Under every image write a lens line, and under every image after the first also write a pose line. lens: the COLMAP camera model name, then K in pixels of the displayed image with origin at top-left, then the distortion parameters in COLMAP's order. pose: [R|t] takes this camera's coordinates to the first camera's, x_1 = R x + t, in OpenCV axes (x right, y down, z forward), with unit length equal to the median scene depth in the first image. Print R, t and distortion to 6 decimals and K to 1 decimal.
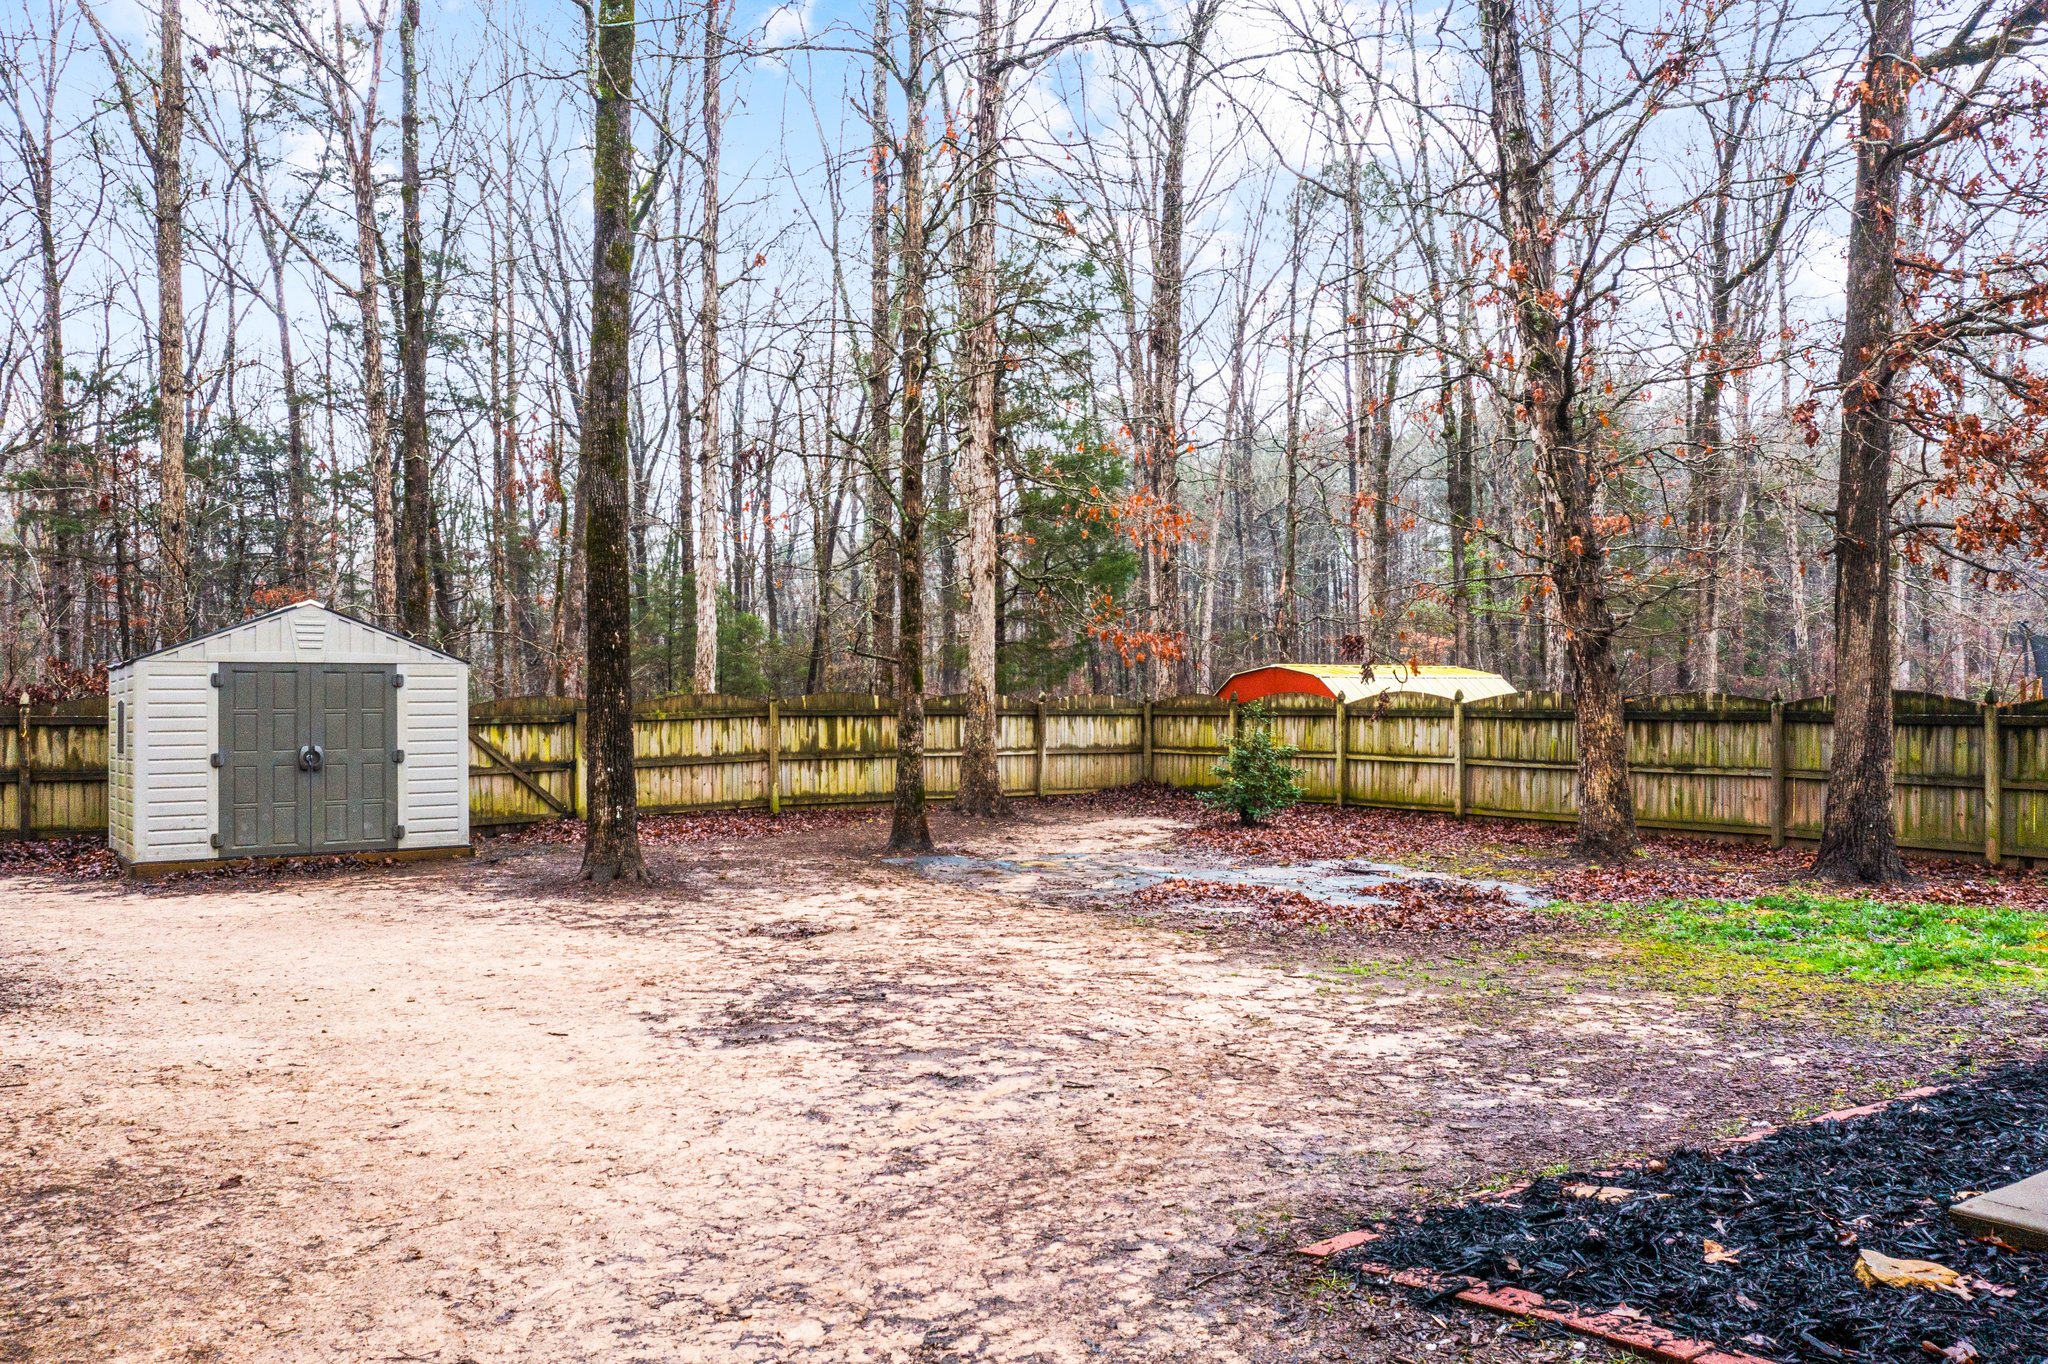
lens RADIAL K [[1626.1, 0, 1025.6], [0, 1626.1, 662.6], [0, 0, 1]] dist [-0.005928, 0.009604]
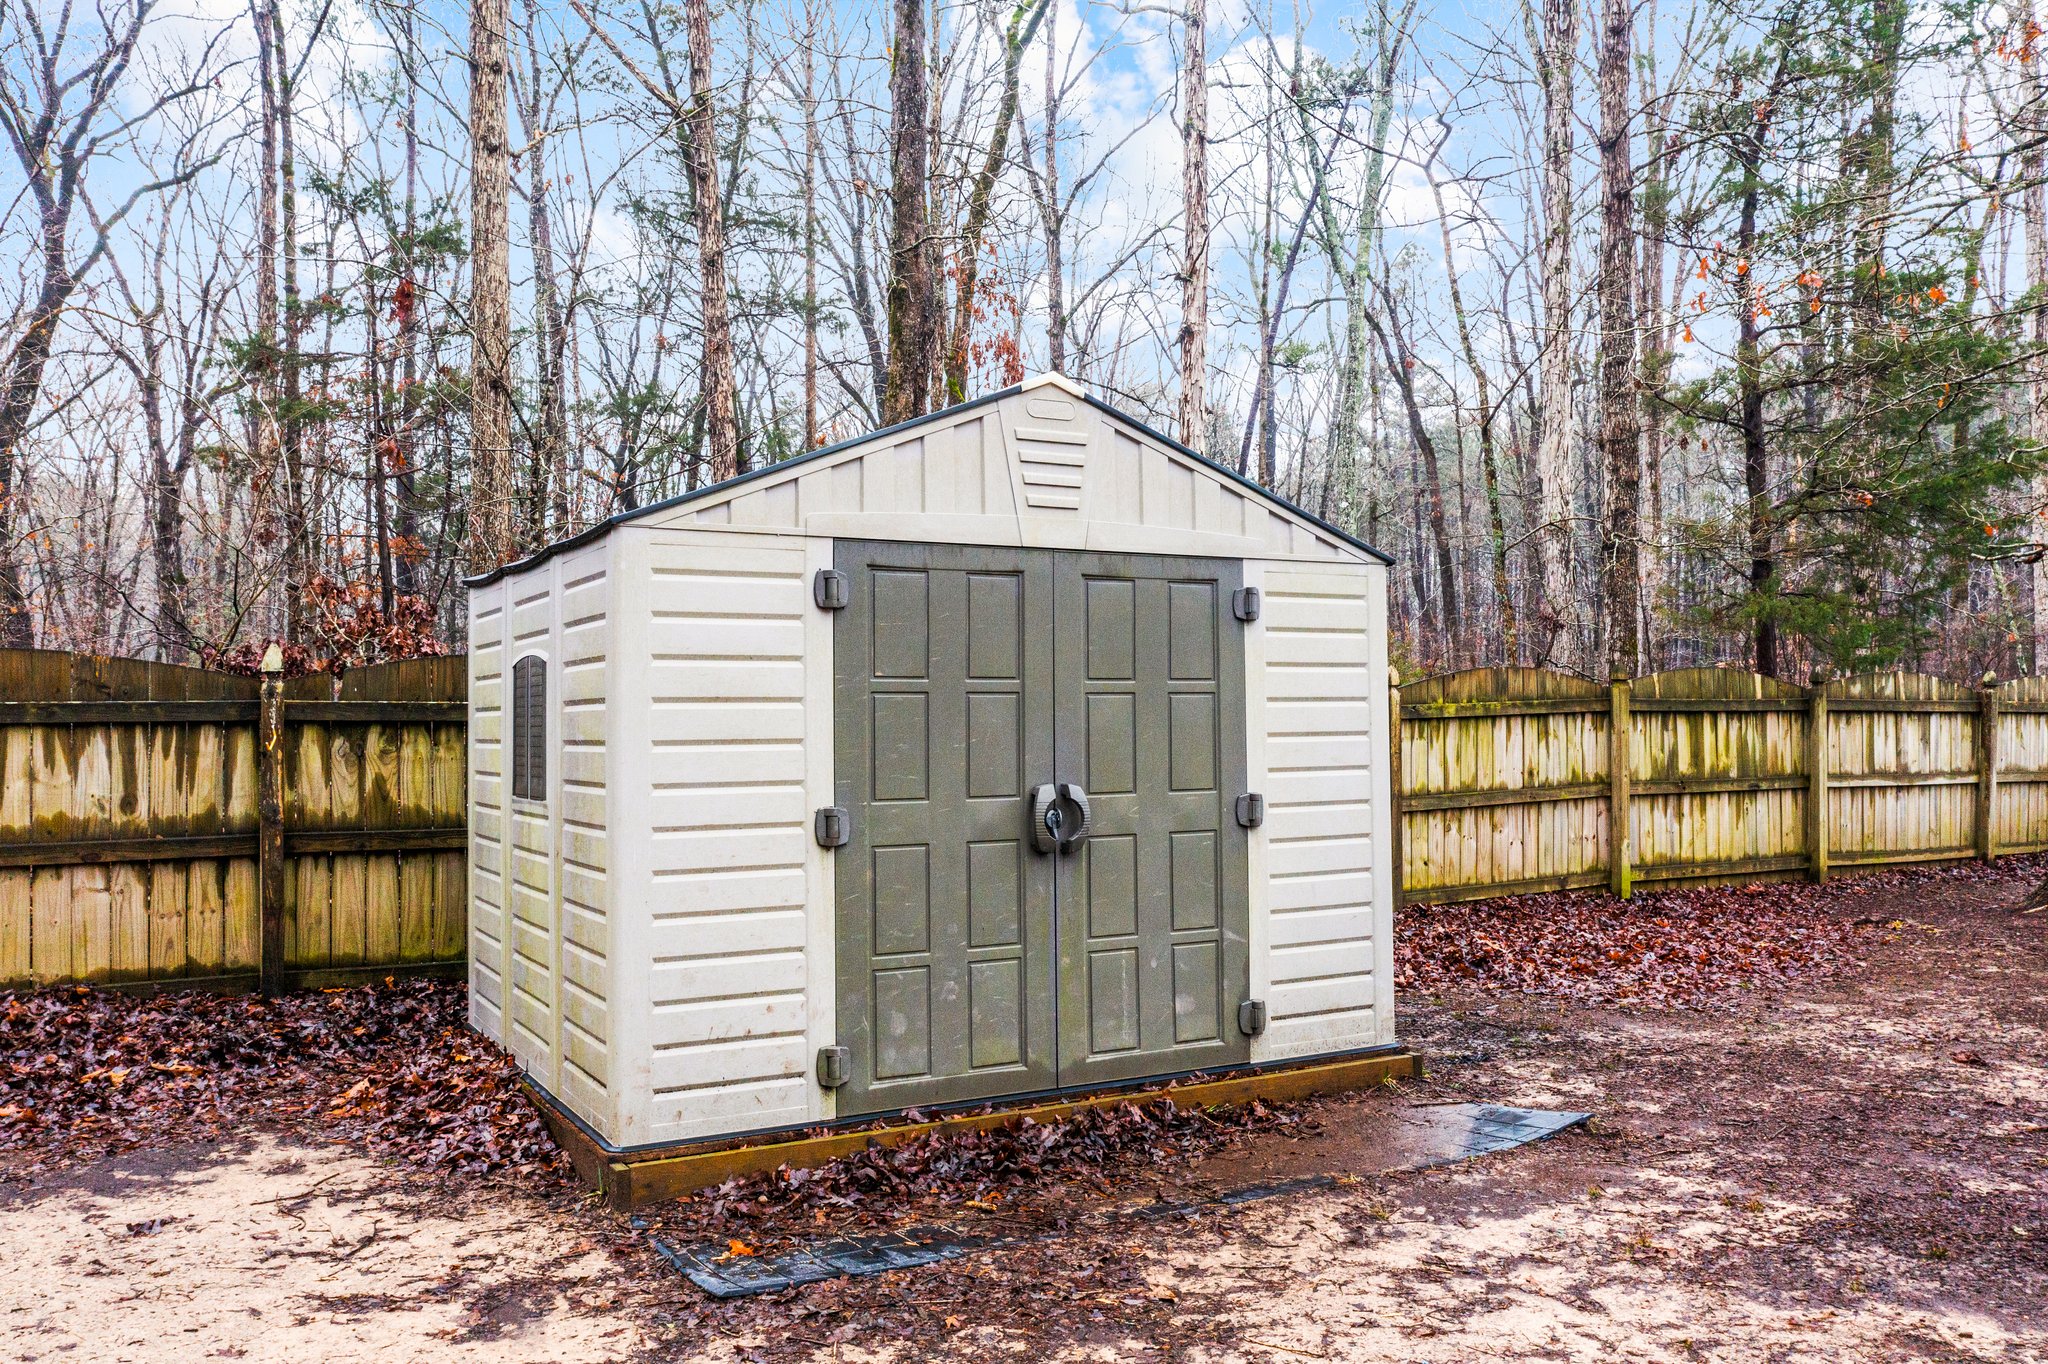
lens RADIAL K [[1626.1, 0, 1025.6], [0, 1626.1, 662.6], [0, 0, 1]] dist [-0.005928, 0.009604]
pose [[0.995608, 0.001822, -0.093604, -0.373968], [-0.001897, 0.999998, -0.000710, 0.022692], [0.093603, 0.000884, 0.995609, 0.585967]]
